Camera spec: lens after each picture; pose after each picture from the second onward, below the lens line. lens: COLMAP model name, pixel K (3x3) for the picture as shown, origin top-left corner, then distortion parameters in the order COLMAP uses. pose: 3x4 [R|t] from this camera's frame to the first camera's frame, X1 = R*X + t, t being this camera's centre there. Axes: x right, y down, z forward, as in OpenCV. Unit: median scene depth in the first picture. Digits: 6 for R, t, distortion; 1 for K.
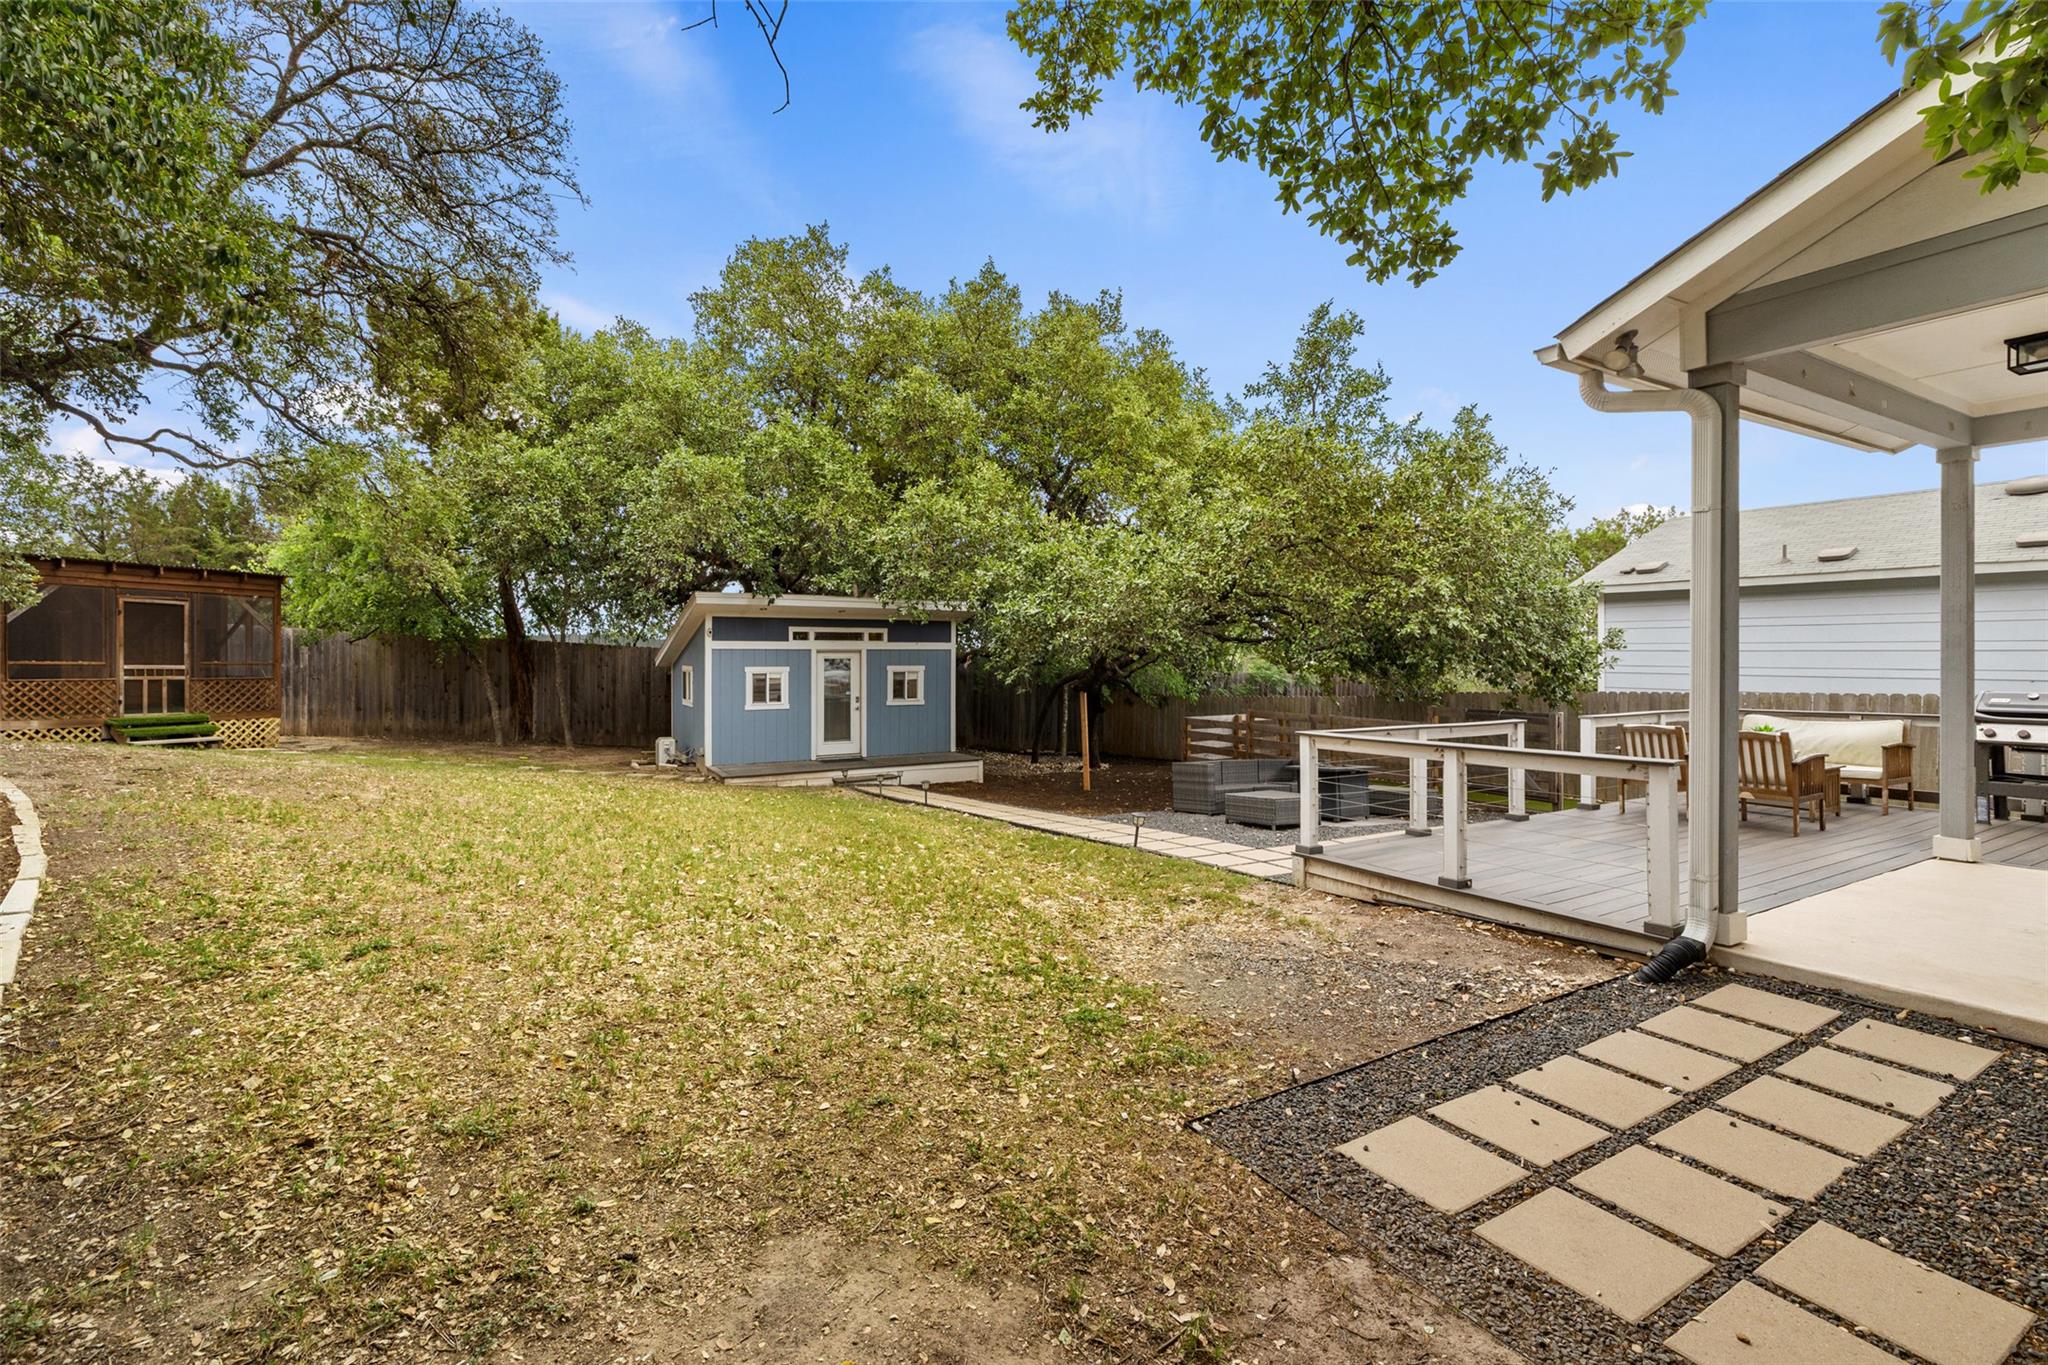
lens RADIAL K [[877.5, 0, 1022.2], [0, 877.5, 651.4], [0, 0, 1]] dist [-0.001775, -0.000174]
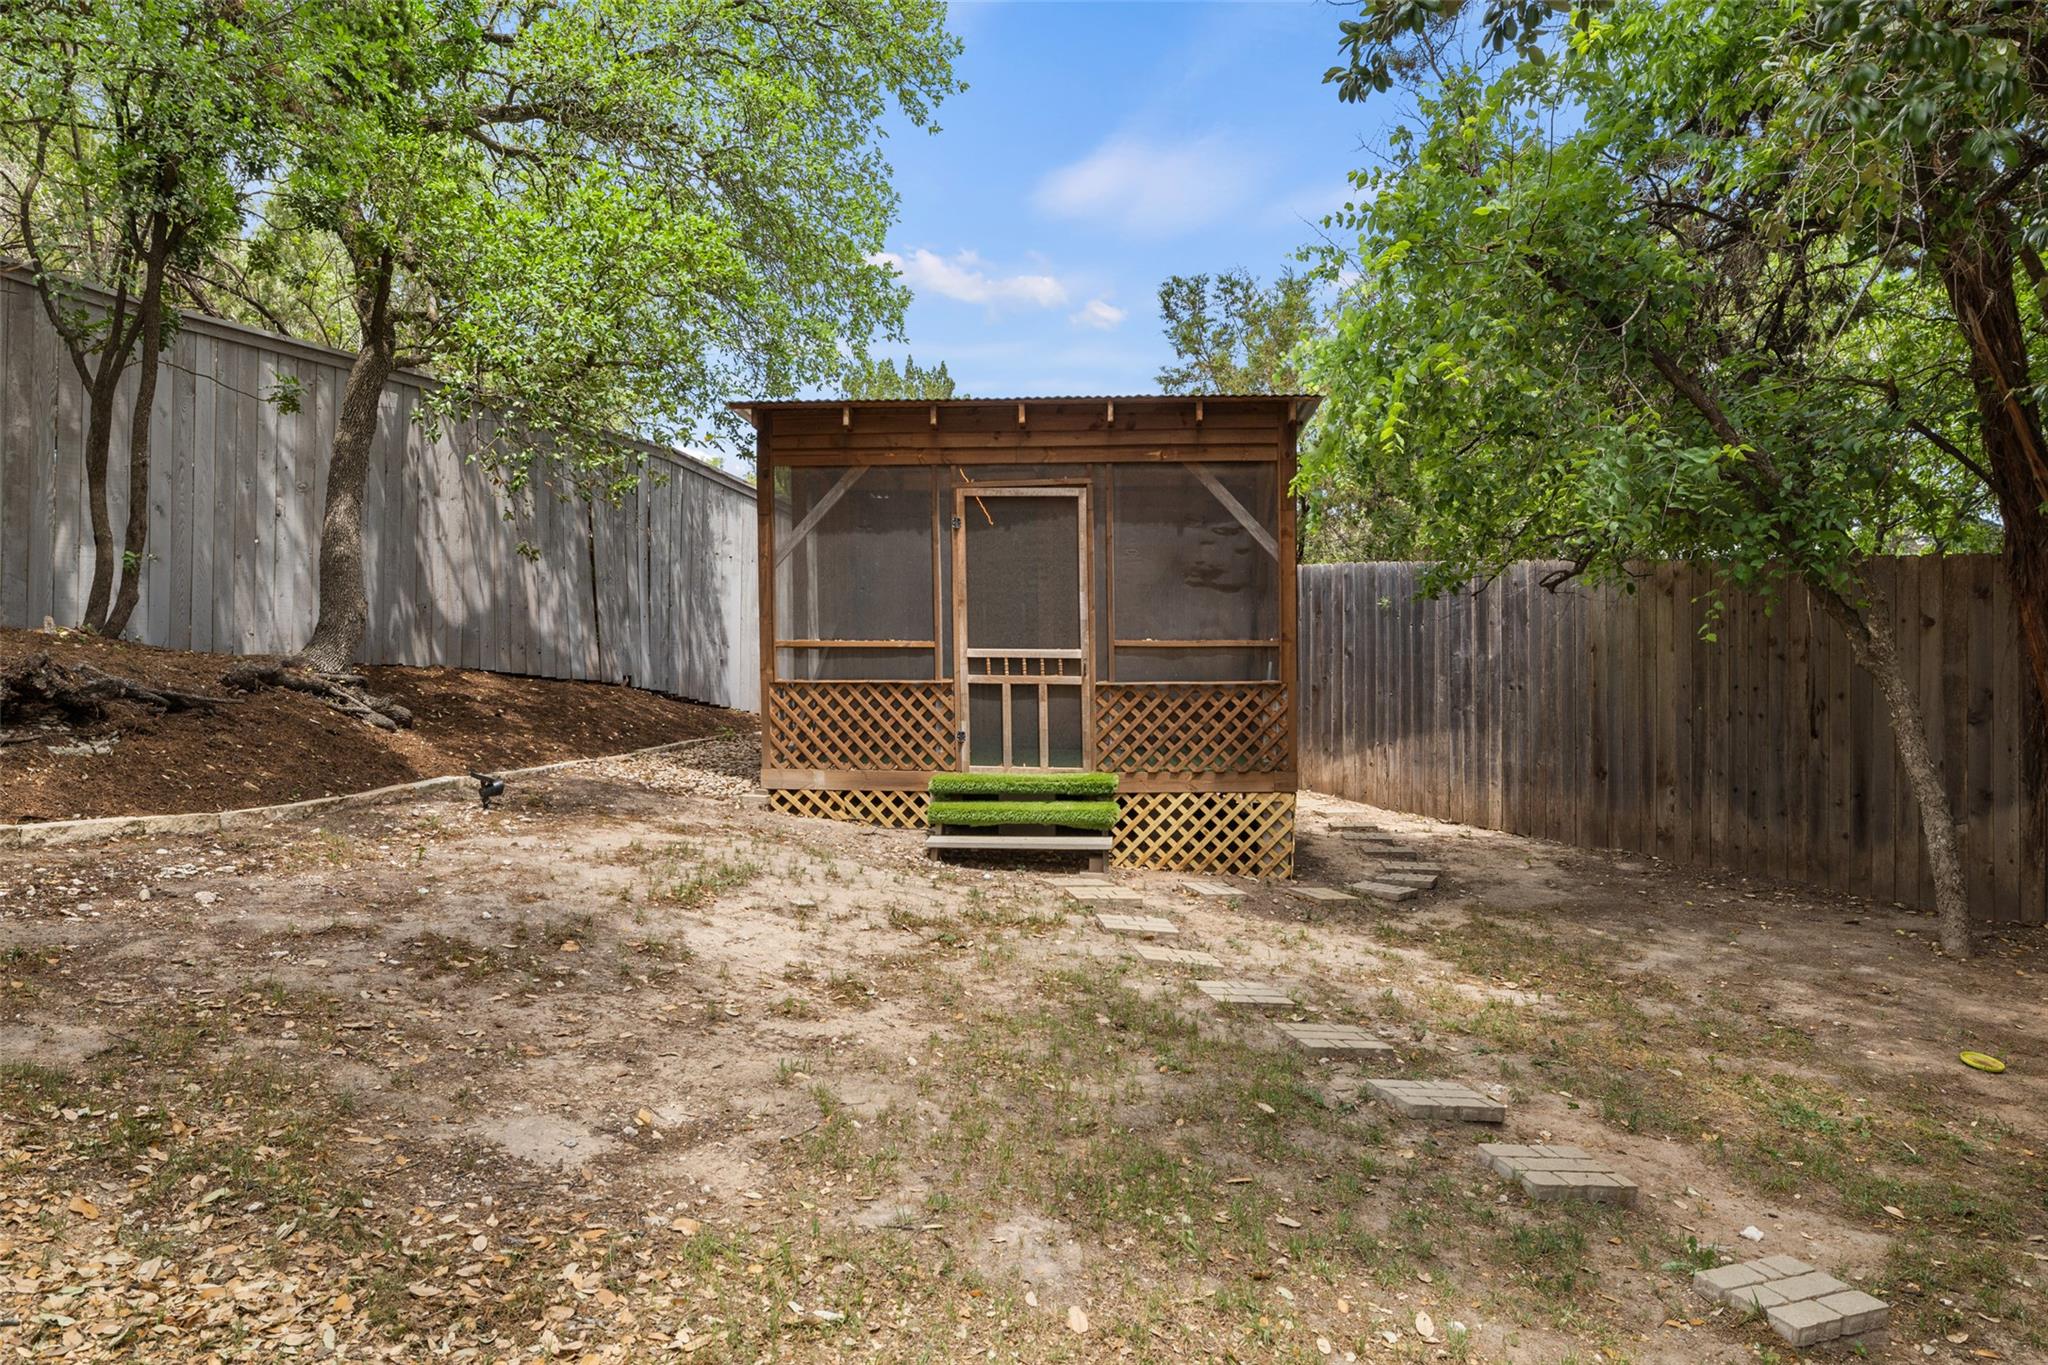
lens RADIAL K [[1425.8, 0, 1024.0], [0, 1425.8, 682.5], [0, 0, 1]] dist [0.048373, 0.000192]
pose [[0.319368, 0.009229, -0.947586, -0.358083], [0.014074, 0.999796, 0.014481, 0.021823], [0.947526, -0.017961, 0.319173, 0.780473]]
